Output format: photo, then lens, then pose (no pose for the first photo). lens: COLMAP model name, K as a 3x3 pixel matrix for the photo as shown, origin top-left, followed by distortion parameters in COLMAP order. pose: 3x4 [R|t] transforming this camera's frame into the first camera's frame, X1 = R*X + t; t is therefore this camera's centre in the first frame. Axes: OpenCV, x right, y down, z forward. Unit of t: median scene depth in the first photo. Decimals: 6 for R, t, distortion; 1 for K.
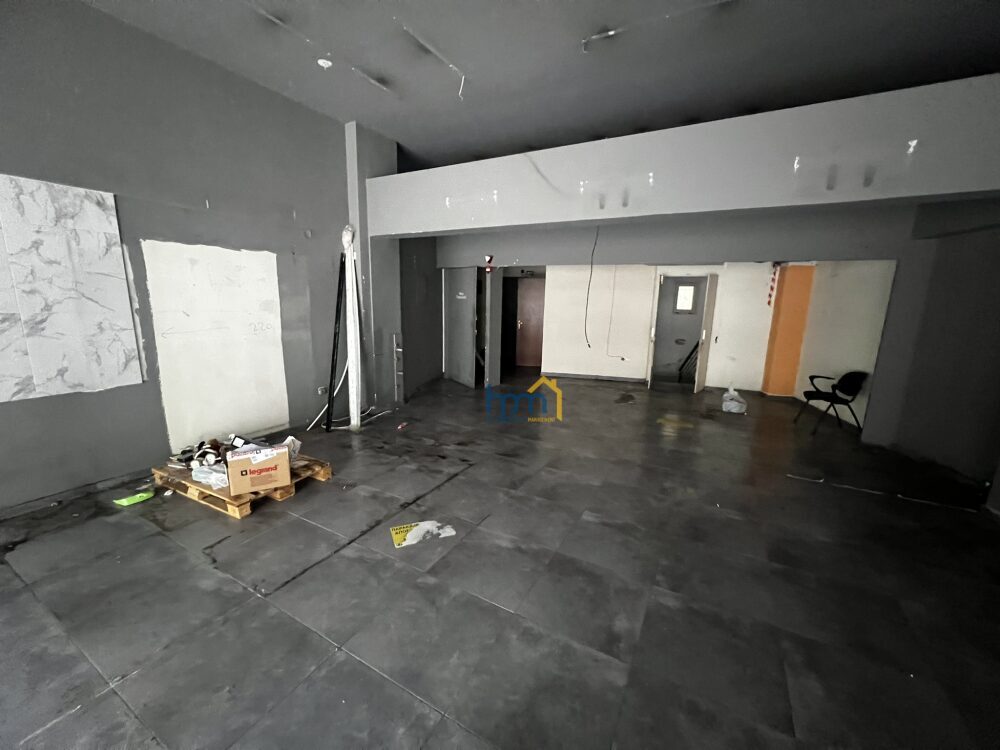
lens RADIAL K [[400.5, 0, 499.1], [0, 400.5, 375.1], [0, 0, 1]] dist [0.000368, -0.000037]
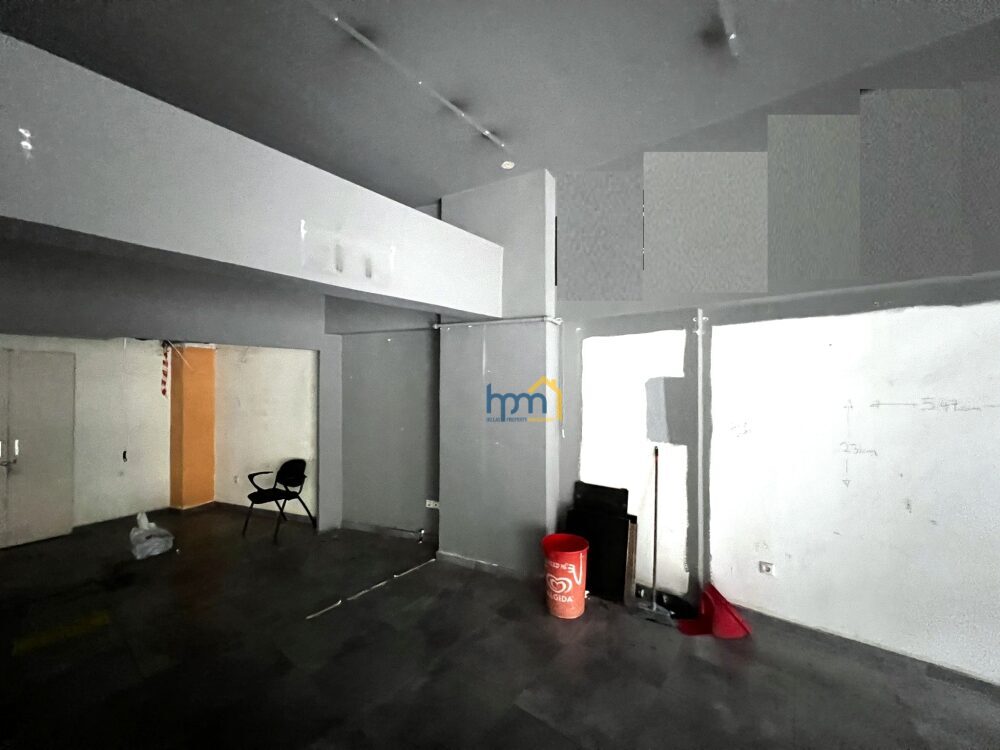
lens RADIAL K [[400.5, 0, 500.2], [0, 400.5, 378.0], [0, 0, 1]] dist [0.000368, -0.000037]
pose [[0.163001, -0.013182, 0.986538, 0.017073], [0.194873, 0.980643, -0.019094, -0.070267], [-0.967189, 0.195362, 0.162414, 0.259460]]
